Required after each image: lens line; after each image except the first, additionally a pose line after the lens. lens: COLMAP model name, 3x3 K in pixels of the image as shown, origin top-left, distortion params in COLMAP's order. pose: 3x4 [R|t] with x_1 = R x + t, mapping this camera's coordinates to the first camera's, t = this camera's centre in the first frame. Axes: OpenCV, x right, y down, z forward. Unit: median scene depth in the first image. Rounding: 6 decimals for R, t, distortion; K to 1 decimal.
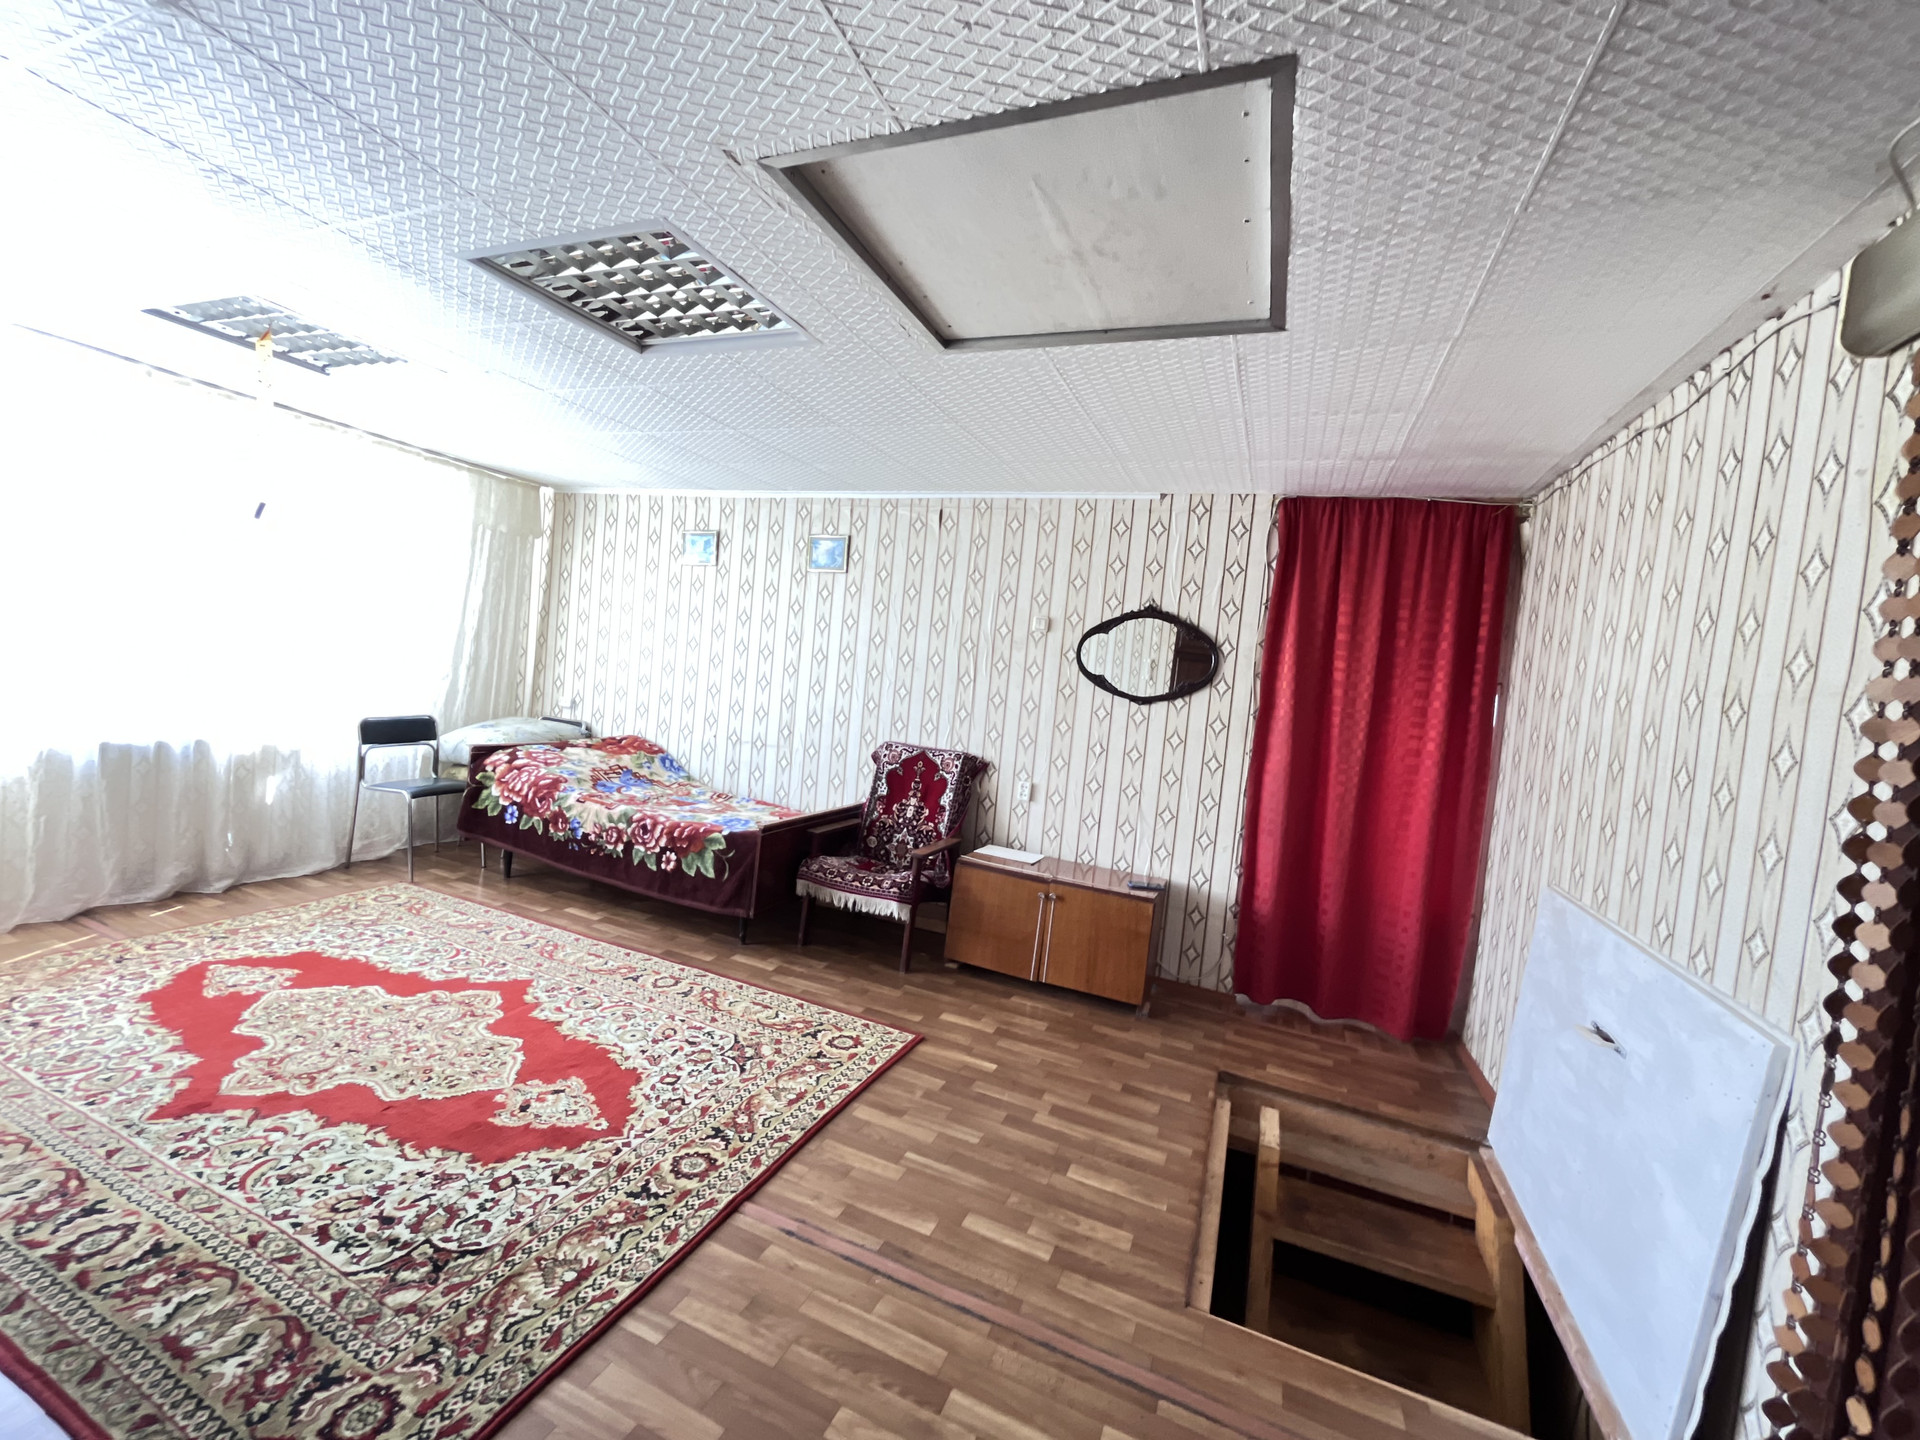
lens RADIAL K [[778.2, 0, 955.9], [0, 778.2, 720.3], [0, 0, 1]] dist [-0.000286, 0.000044]
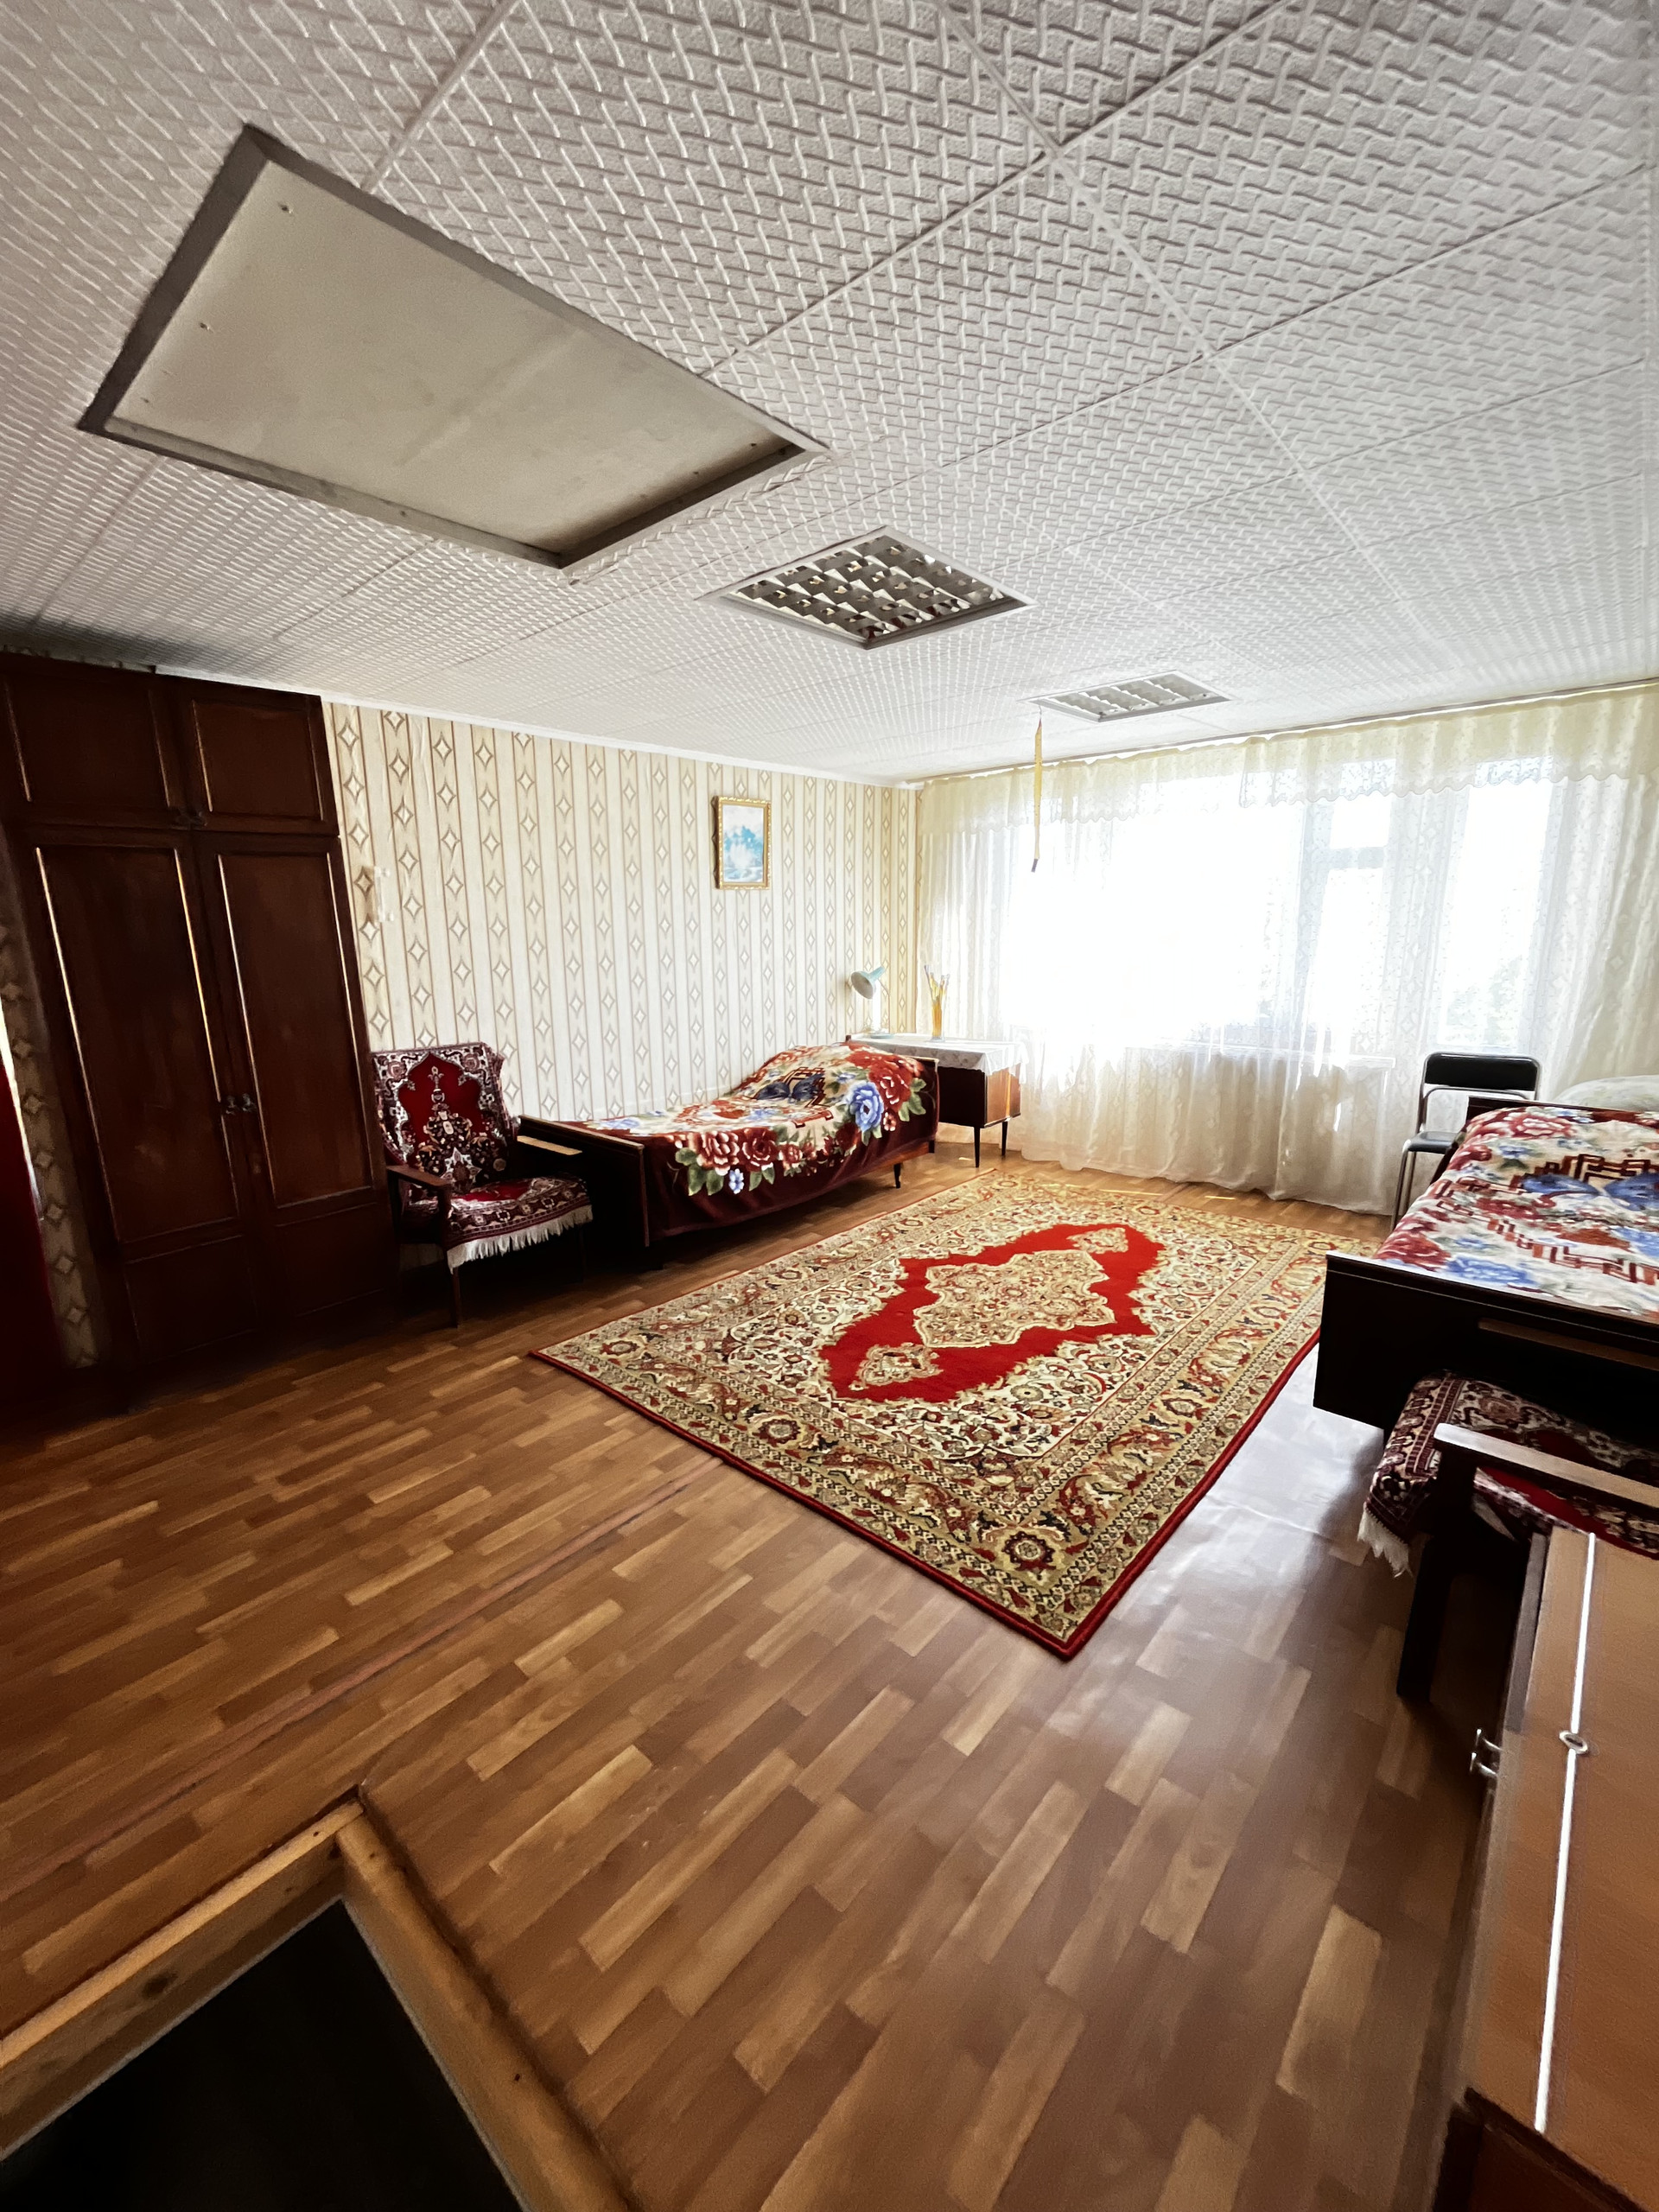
lens RADIAL K [[897.3, 0, 830.8], [0, 897.3, 1106.8], [0, 0, 1]] dist [-0.004049, 0.000611]
pose [[-0.326592, 0.097493, -0.940124, 0.604375], [-0.072394, 0.989164, 0.127728, -0.034315], [0.942389, 0.109775, -0.315995, 1.098492]]
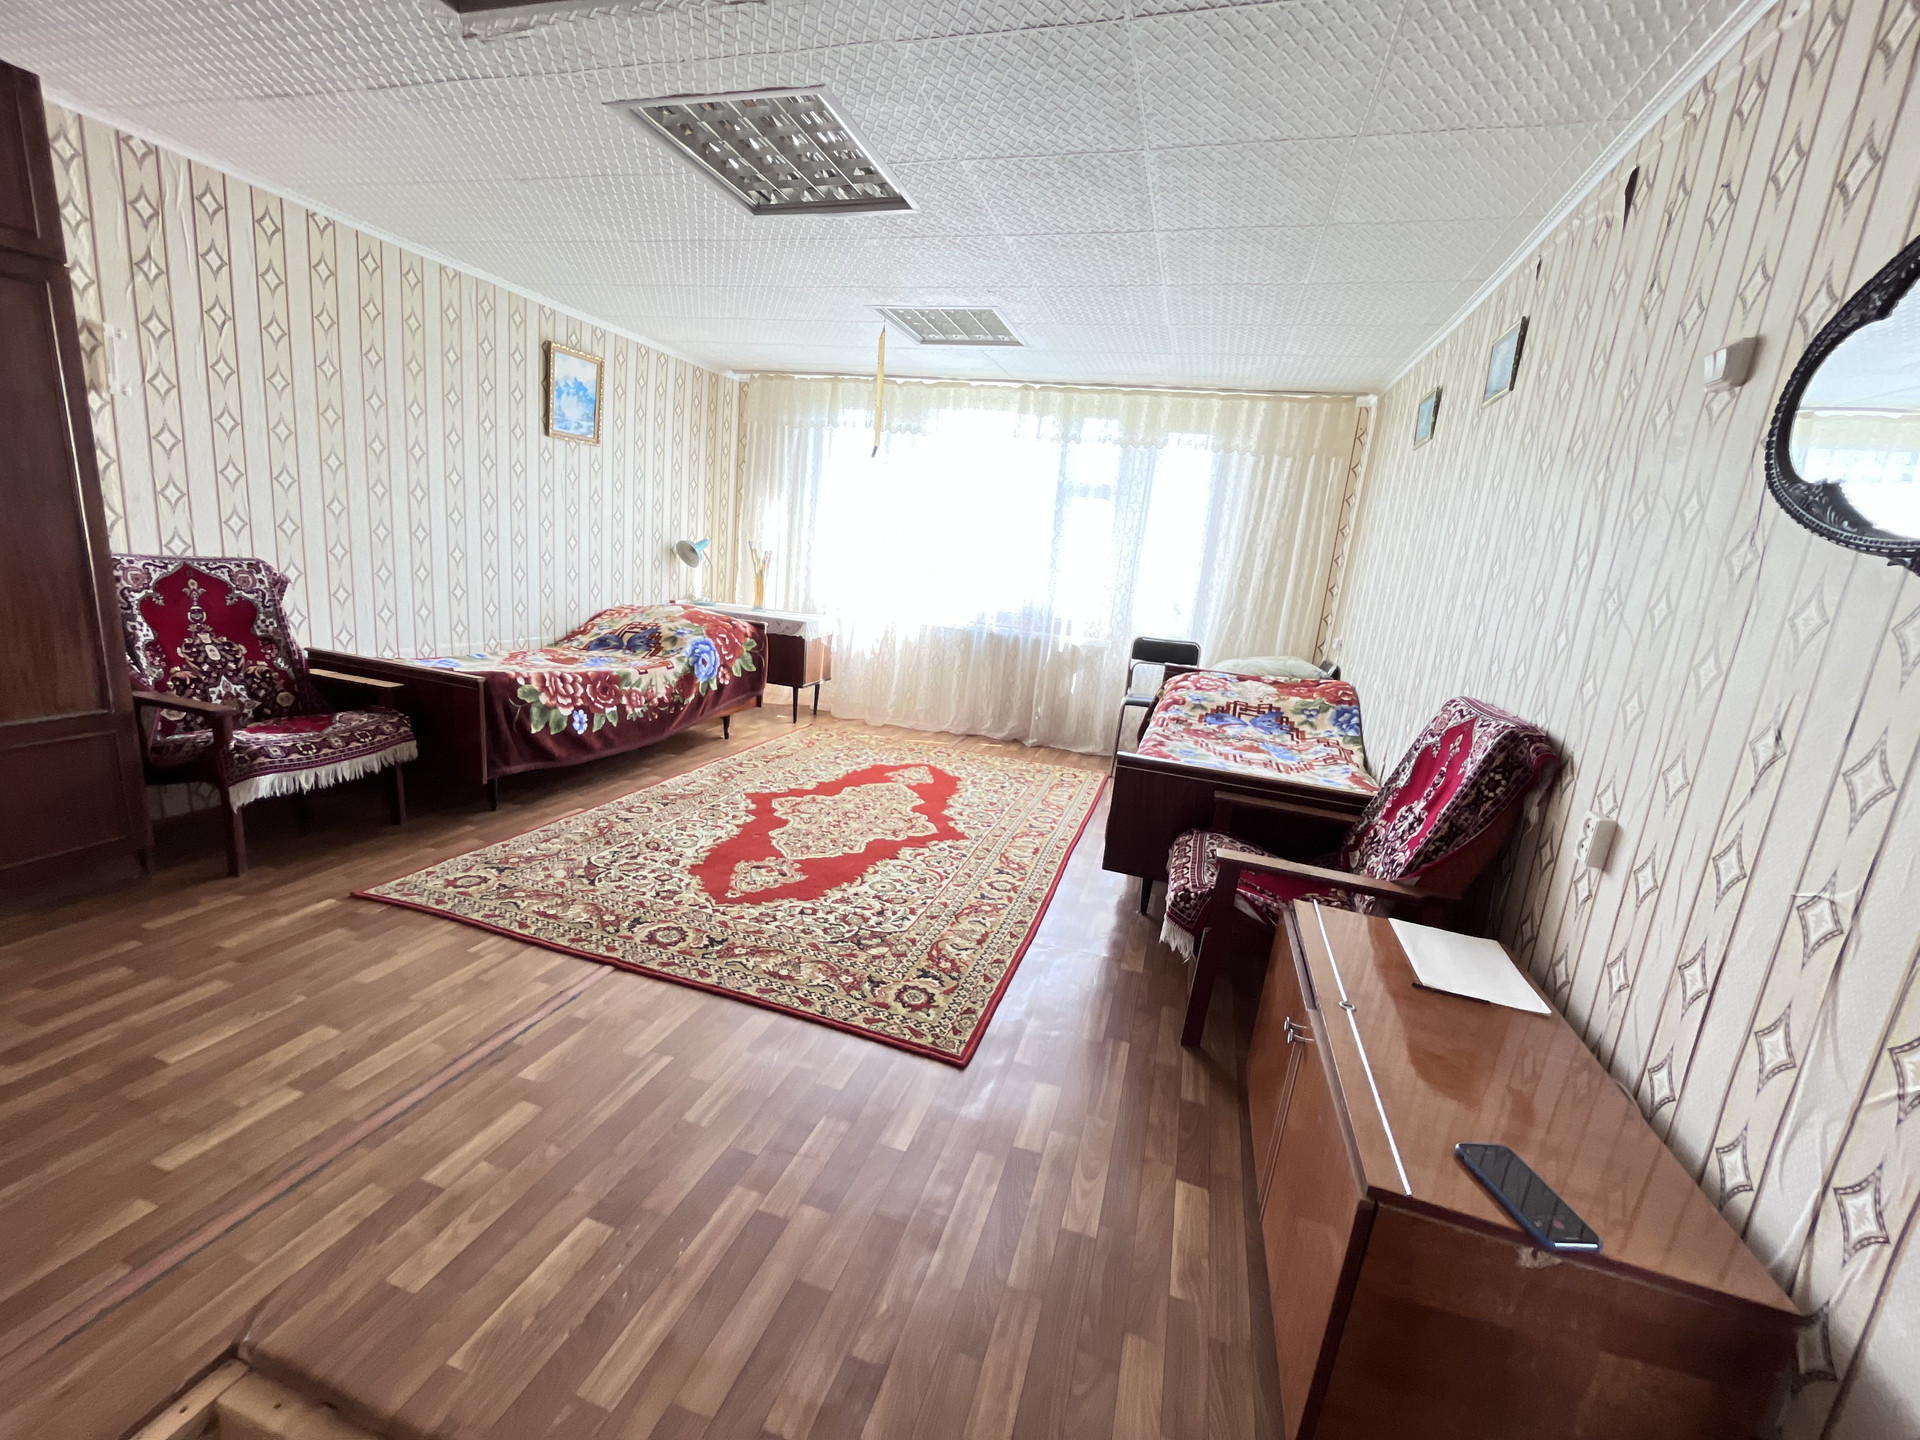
lens RADIAL K [[778.9, 0, 963.4], [0, 778.9, 719.1], [0, 0, 1]] dist [-0.004049, 0.000611]
pose [[0.103880, 0.117935, -0.987573, 0.626183], [-0.142885, 0.984415, 0.102528, 0.058740], [0.984273, 0.130459, 0.119112, 0.971228]]
